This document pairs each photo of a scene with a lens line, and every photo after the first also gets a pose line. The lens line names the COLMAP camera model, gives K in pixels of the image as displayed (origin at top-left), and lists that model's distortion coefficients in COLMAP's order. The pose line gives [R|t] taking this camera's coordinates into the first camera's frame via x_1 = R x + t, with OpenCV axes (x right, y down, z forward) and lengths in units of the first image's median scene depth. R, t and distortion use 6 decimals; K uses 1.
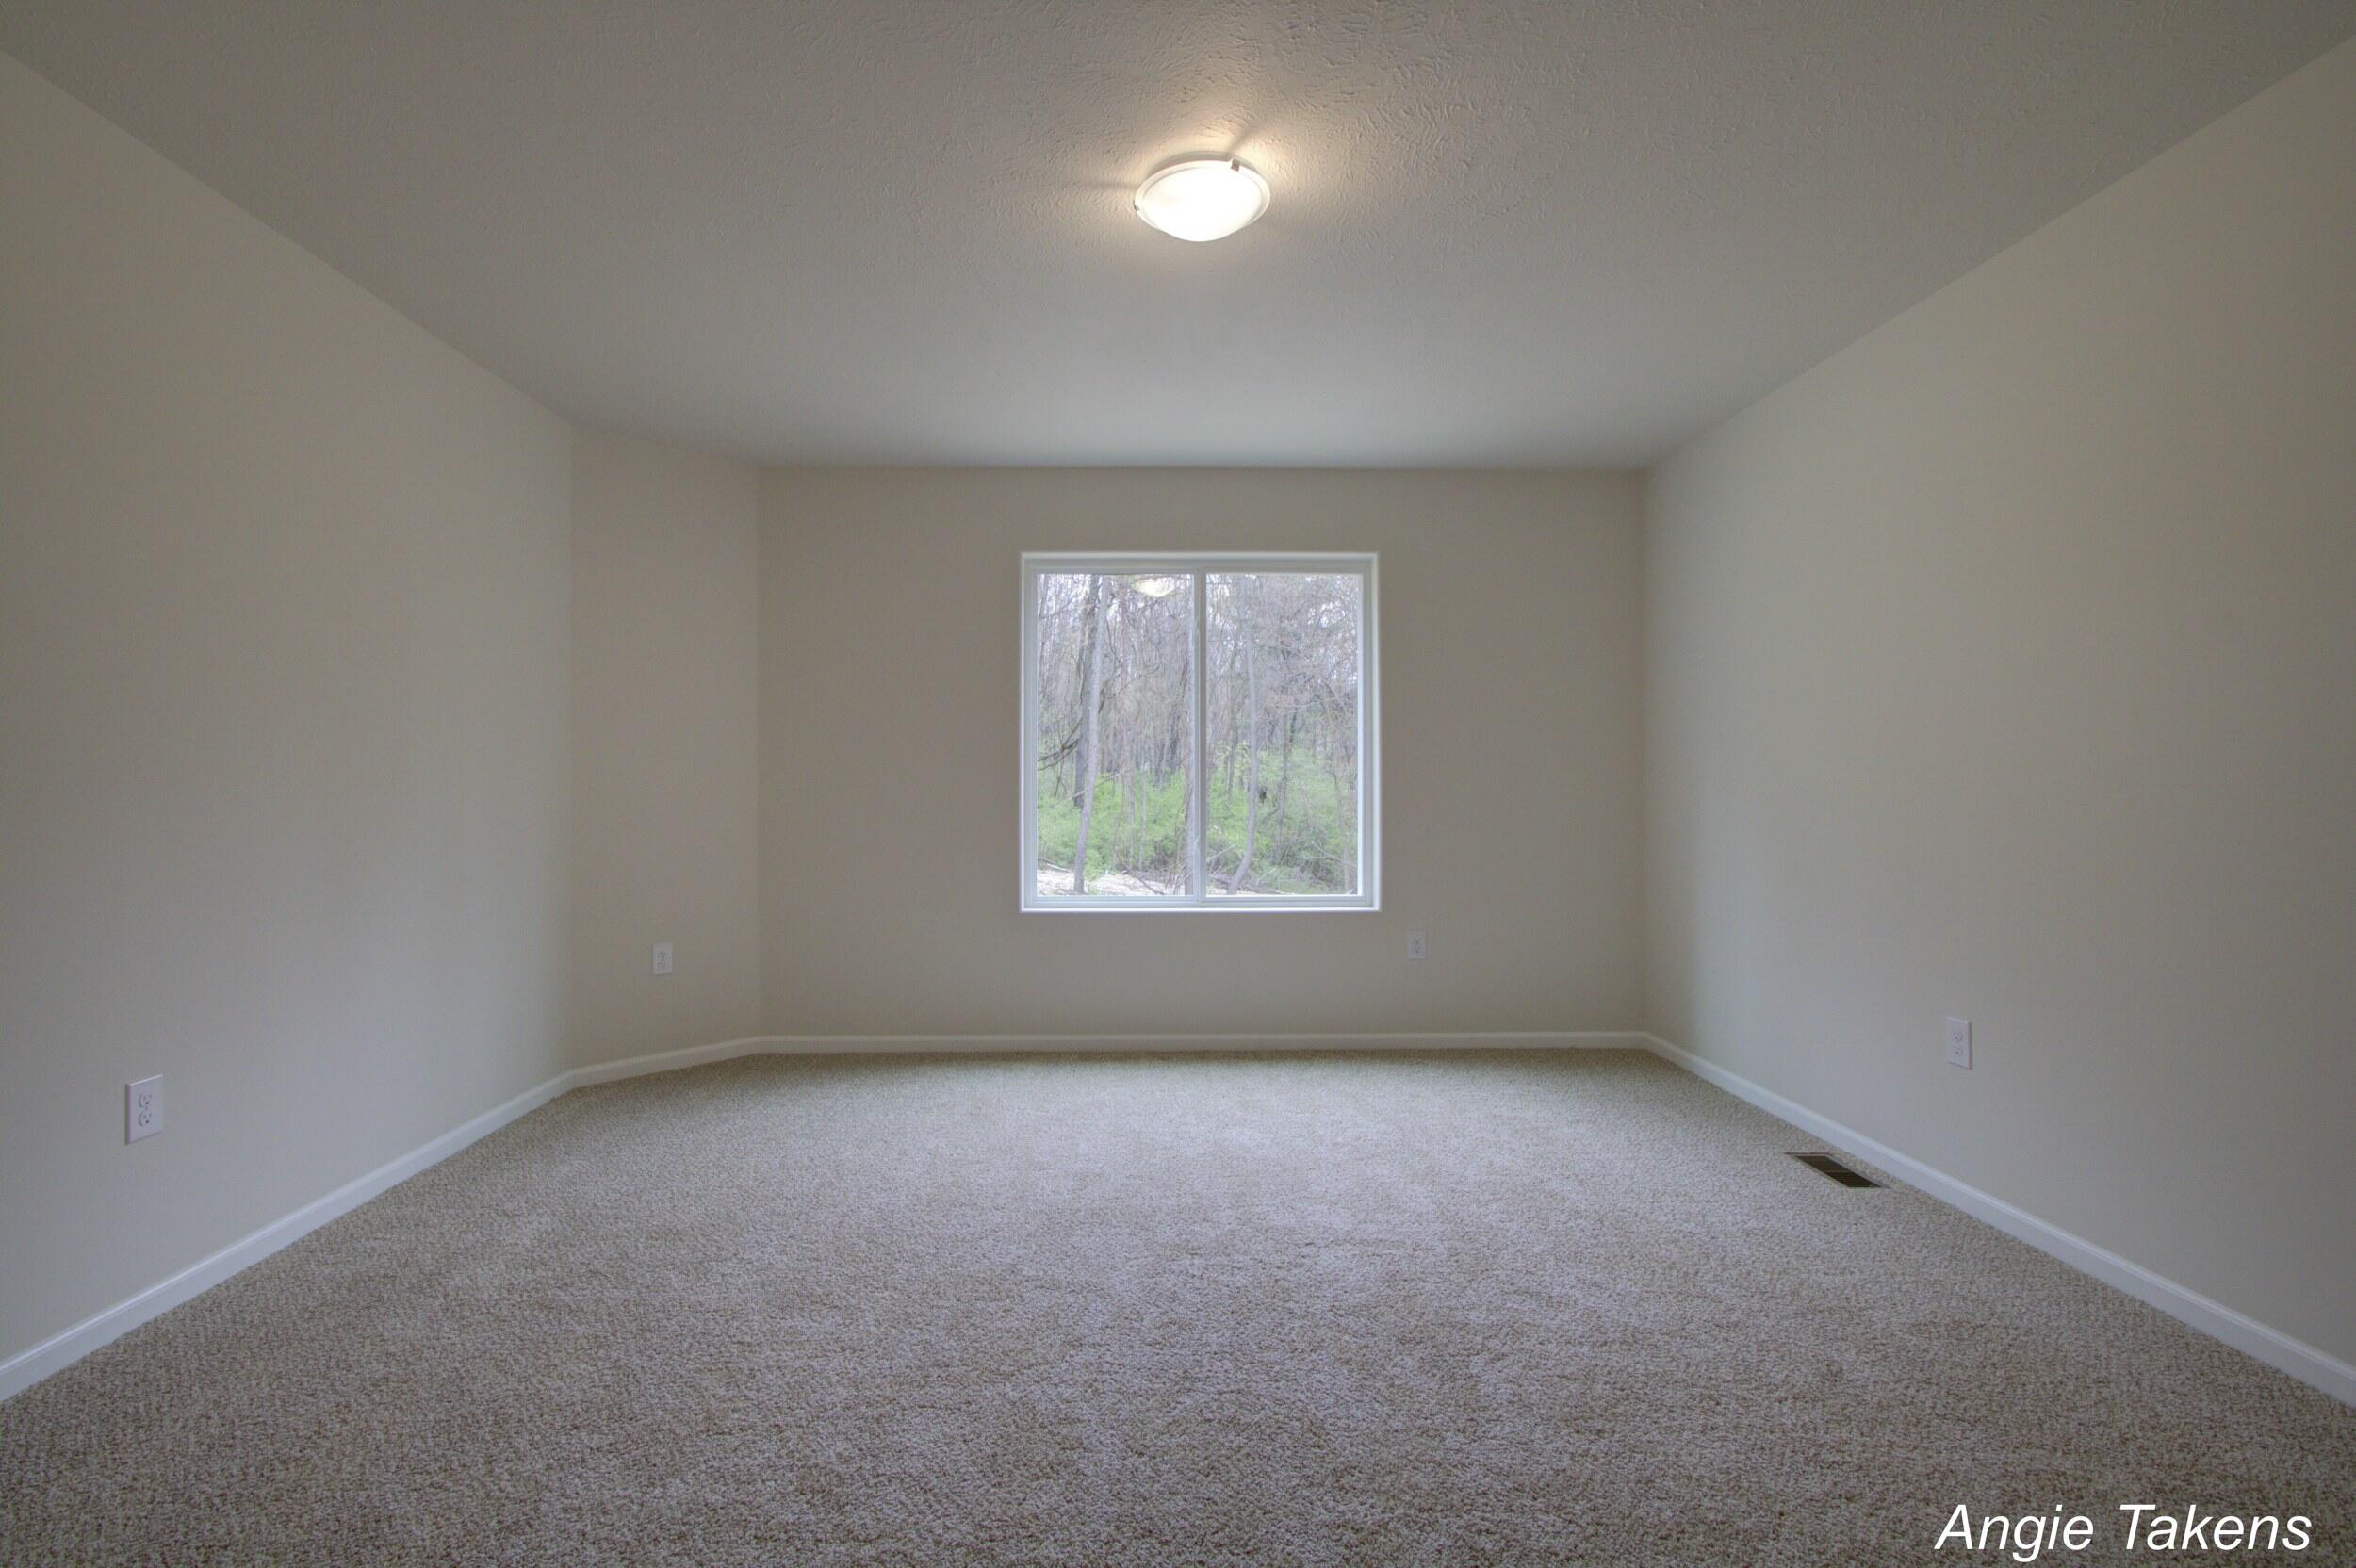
lens RADIAL K [[1066.7, 0, 1178.0], [0, 1066.7, 784.0], [0, 0, 1]] dist [0.015014, 0.000433]
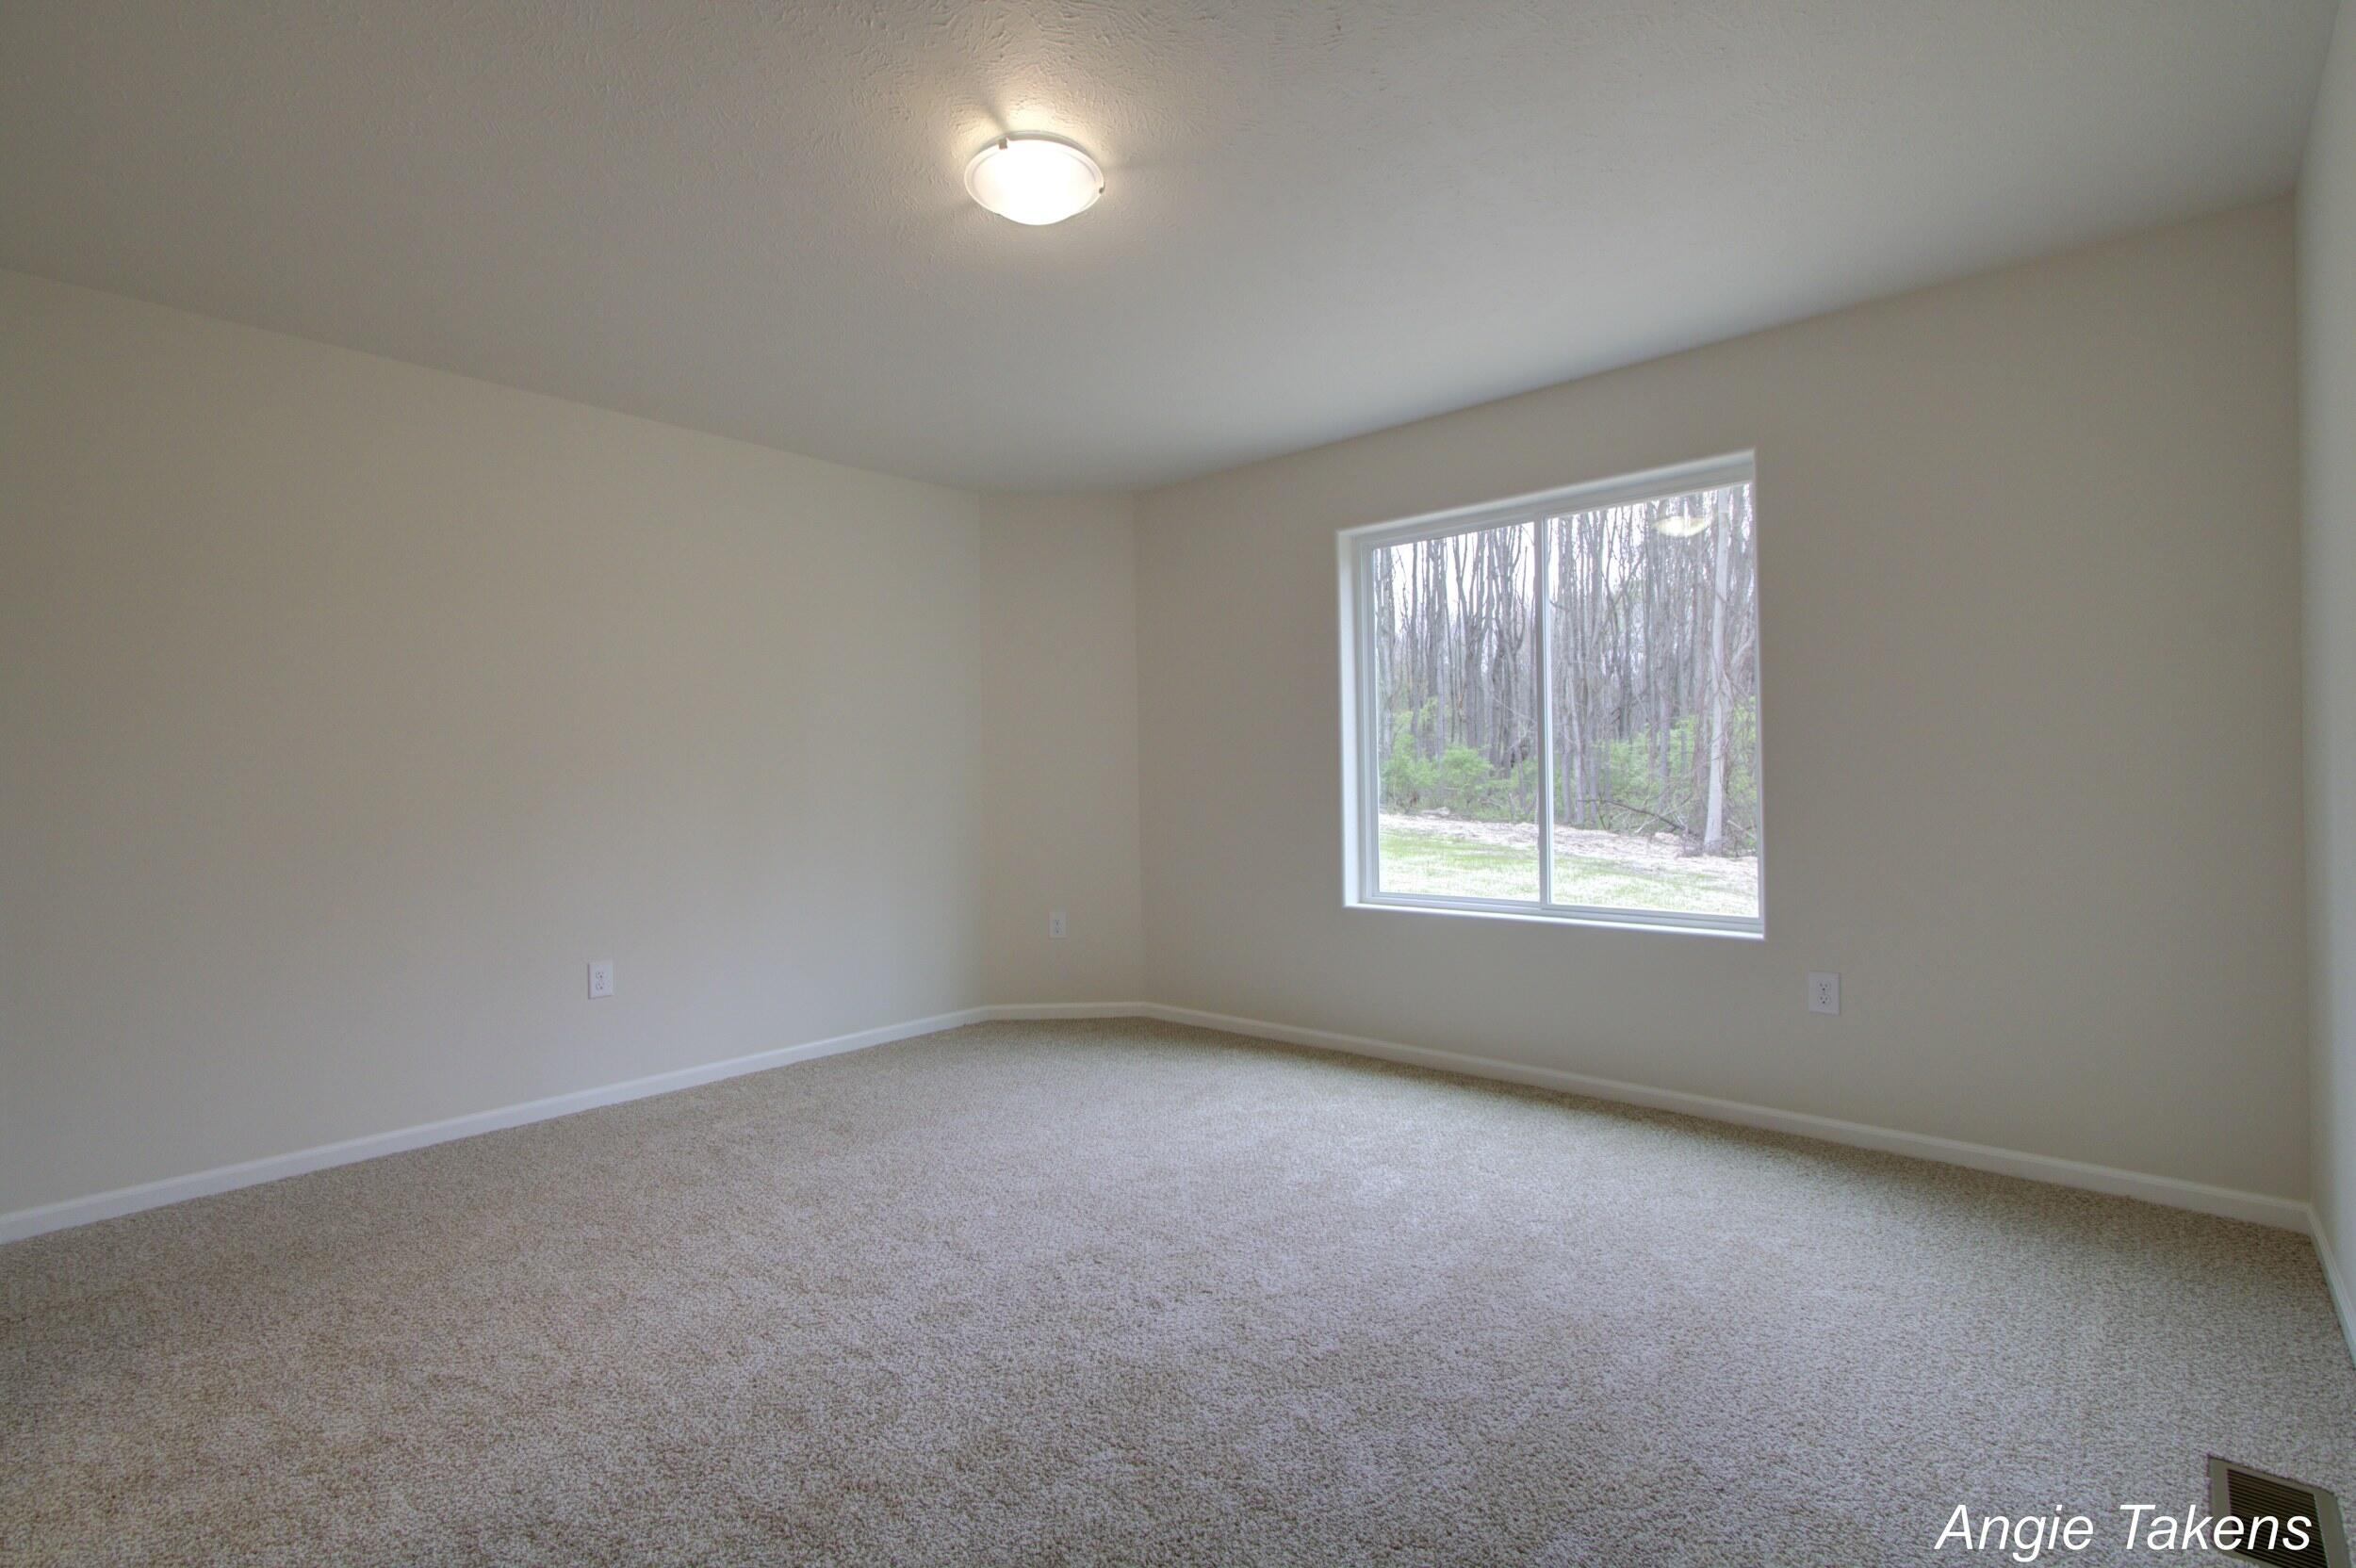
lens RADIAL K [[1085.3, 0, 1178.0], [0, 1085.3, 784.0], [0, 0, 1]] dist [0.010217, 0.000372]
pose [[0.721590, -0.010572, -0.692240, 0.575416], [0.018230, 0.999827, 0.003733, 0.002387], [0.692081, -0.015313, 0.721657, 0.262993]]
